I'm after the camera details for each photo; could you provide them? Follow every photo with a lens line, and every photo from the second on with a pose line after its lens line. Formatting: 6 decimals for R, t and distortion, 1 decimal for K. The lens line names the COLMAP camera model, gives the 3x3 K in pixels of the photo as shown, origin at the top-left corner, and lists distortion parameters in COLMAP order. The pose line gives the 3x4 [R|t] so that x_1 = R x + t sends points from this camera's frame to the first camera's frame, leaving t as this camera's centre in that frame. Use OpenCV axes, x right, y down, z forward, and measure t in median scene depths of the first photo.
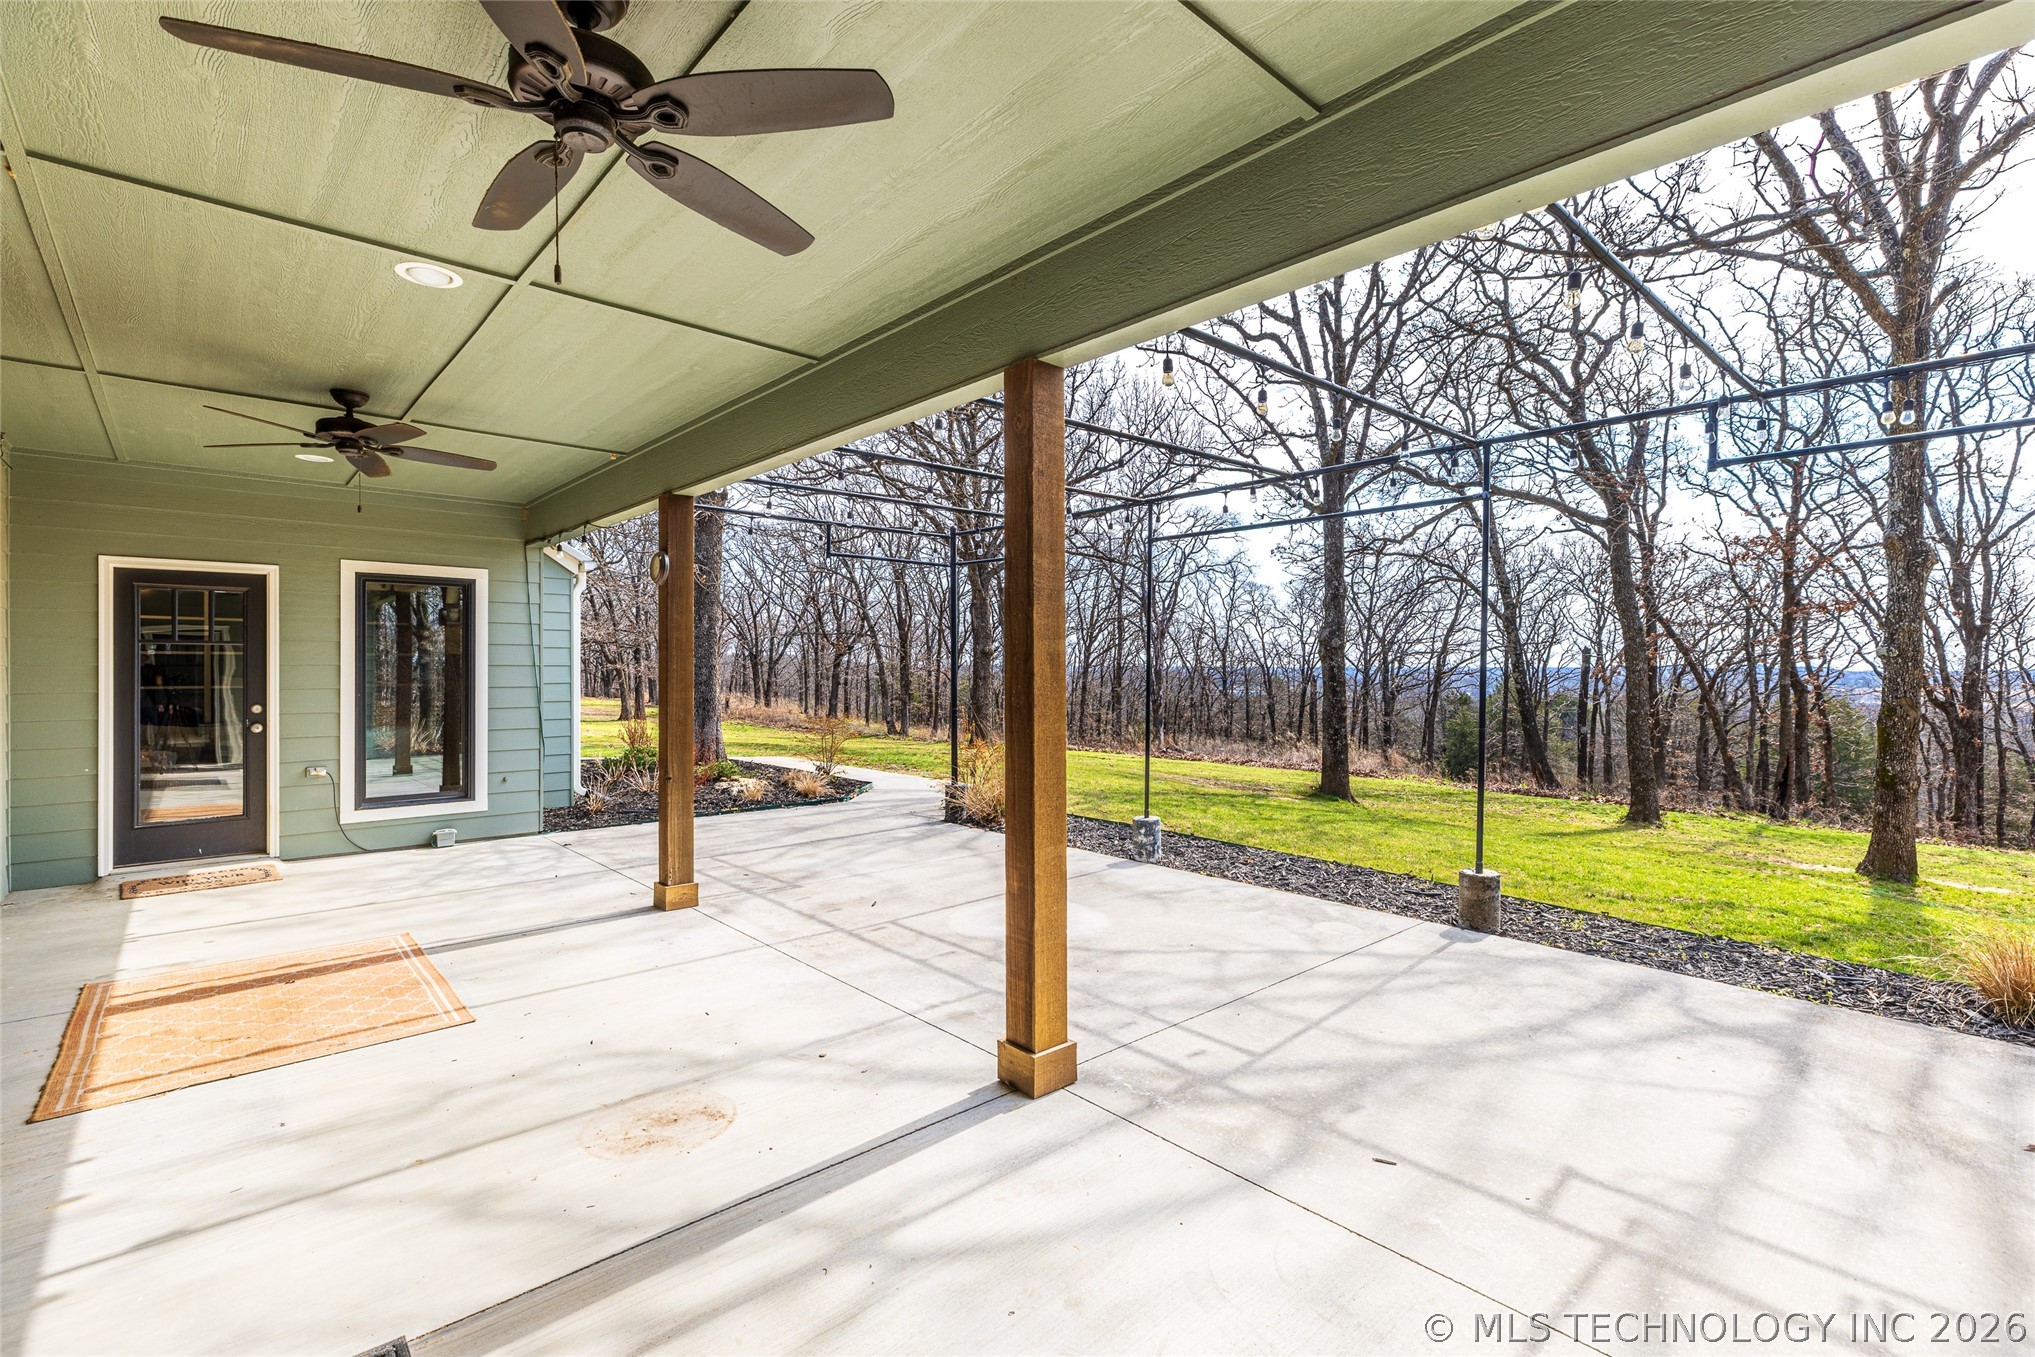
lens RADIAL K [[906.6, 0, 1019.3], [0, 906.6, 670.5], [0, 0, 1]] dist [0.006664, -0.000947]
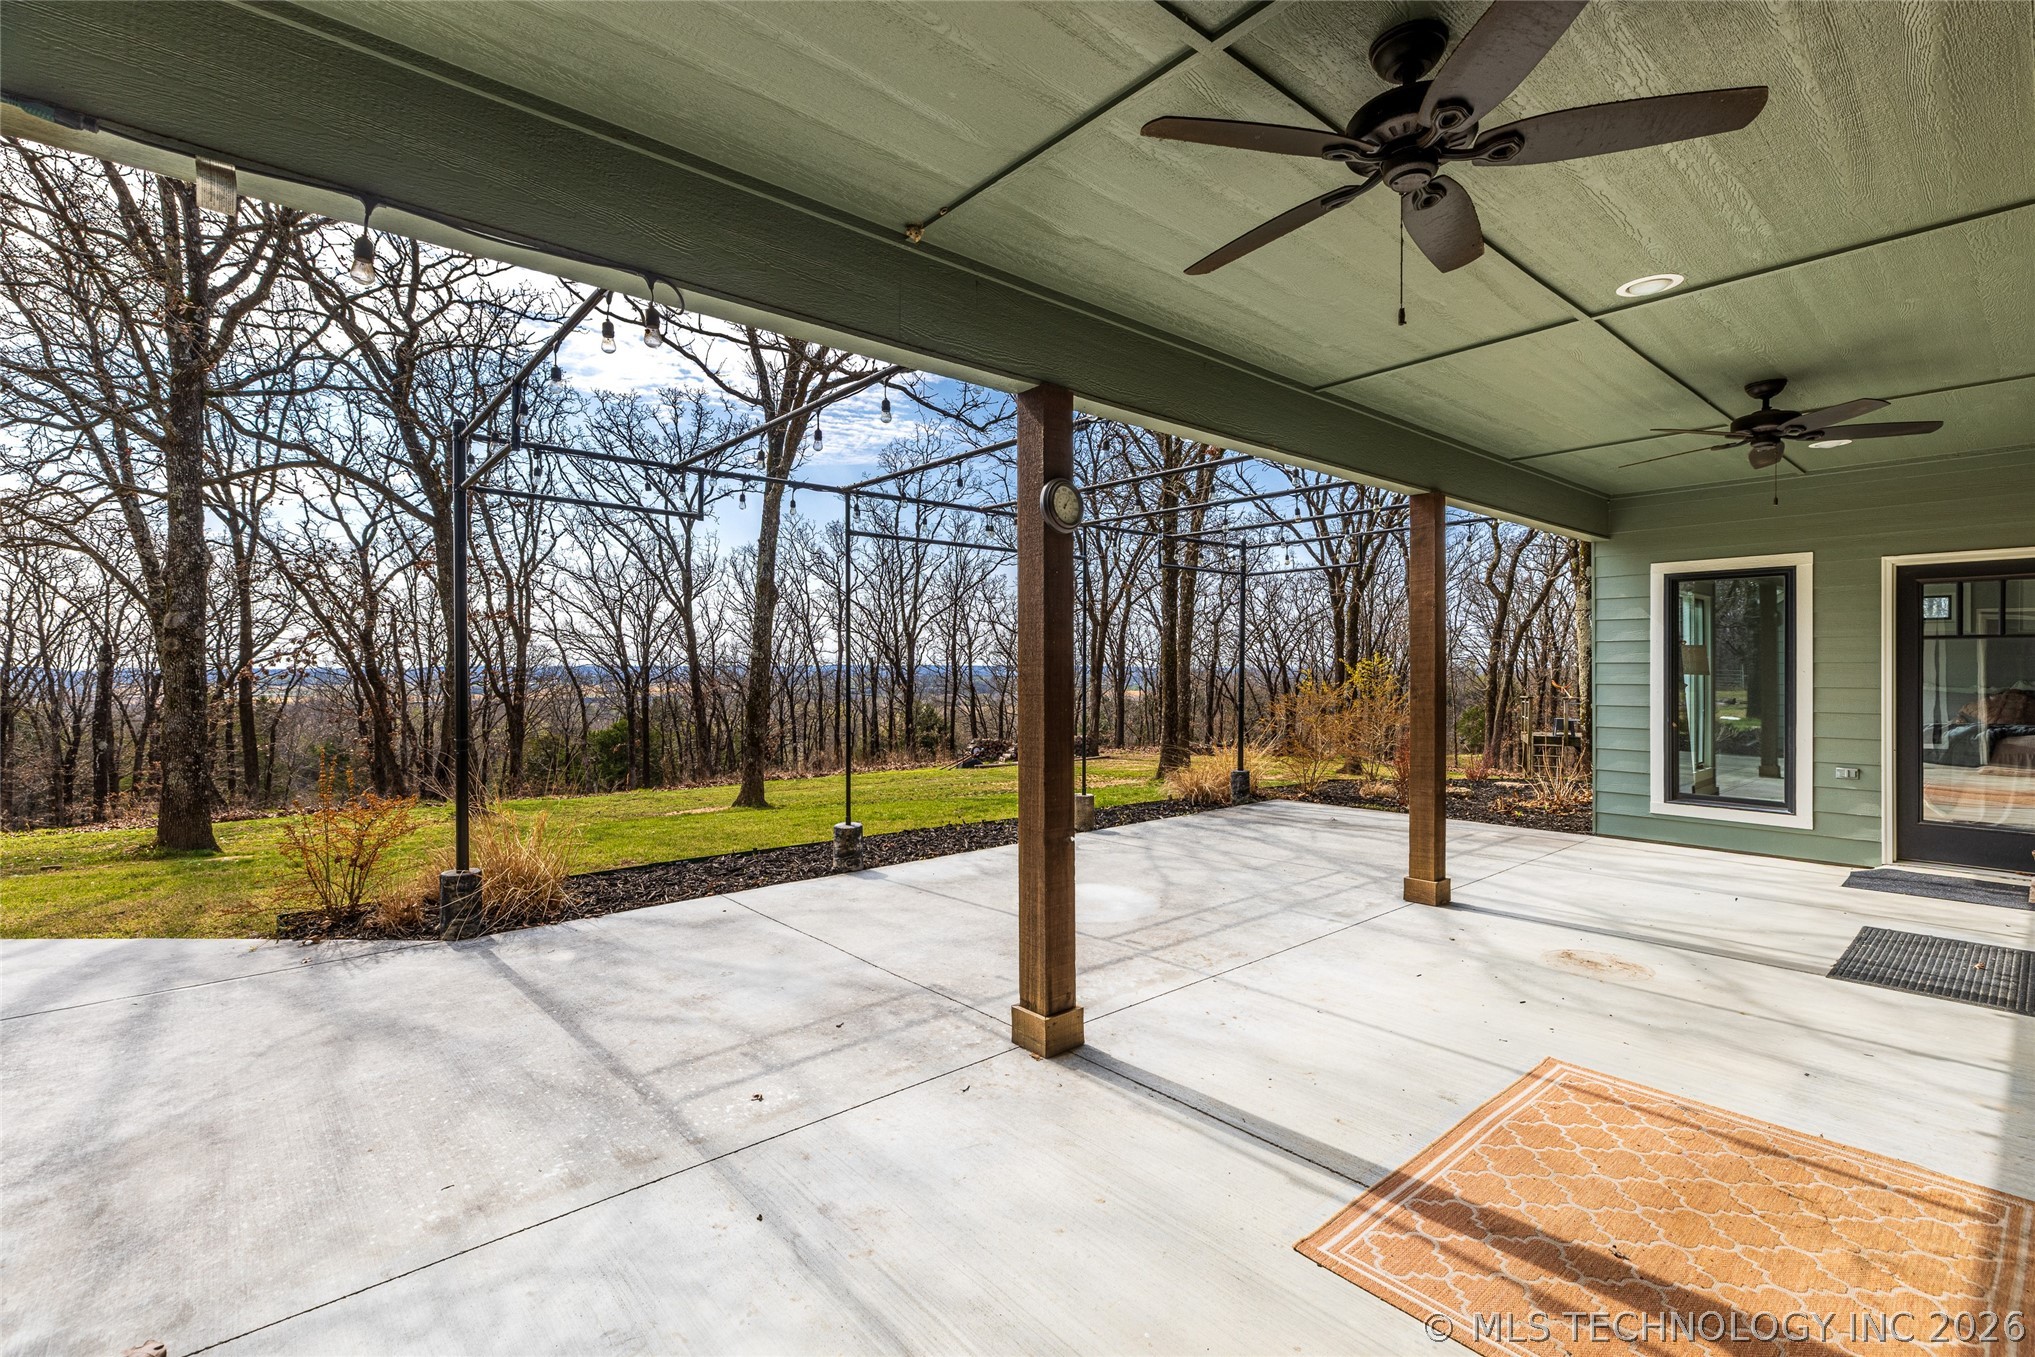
lens RADIAL K [[906.6, 0, 1026.0], [0, 906.6, 664.5], [0, 0, 1]] dist [0.006664, -0.000947]
pose [[0.016312, -0.003517, 0.999861, -1.215405], [-0.002339, 0.999991, 0.003555, -0.007018], [-0.999864, -0.002397, 0.016304, 1.213481]]
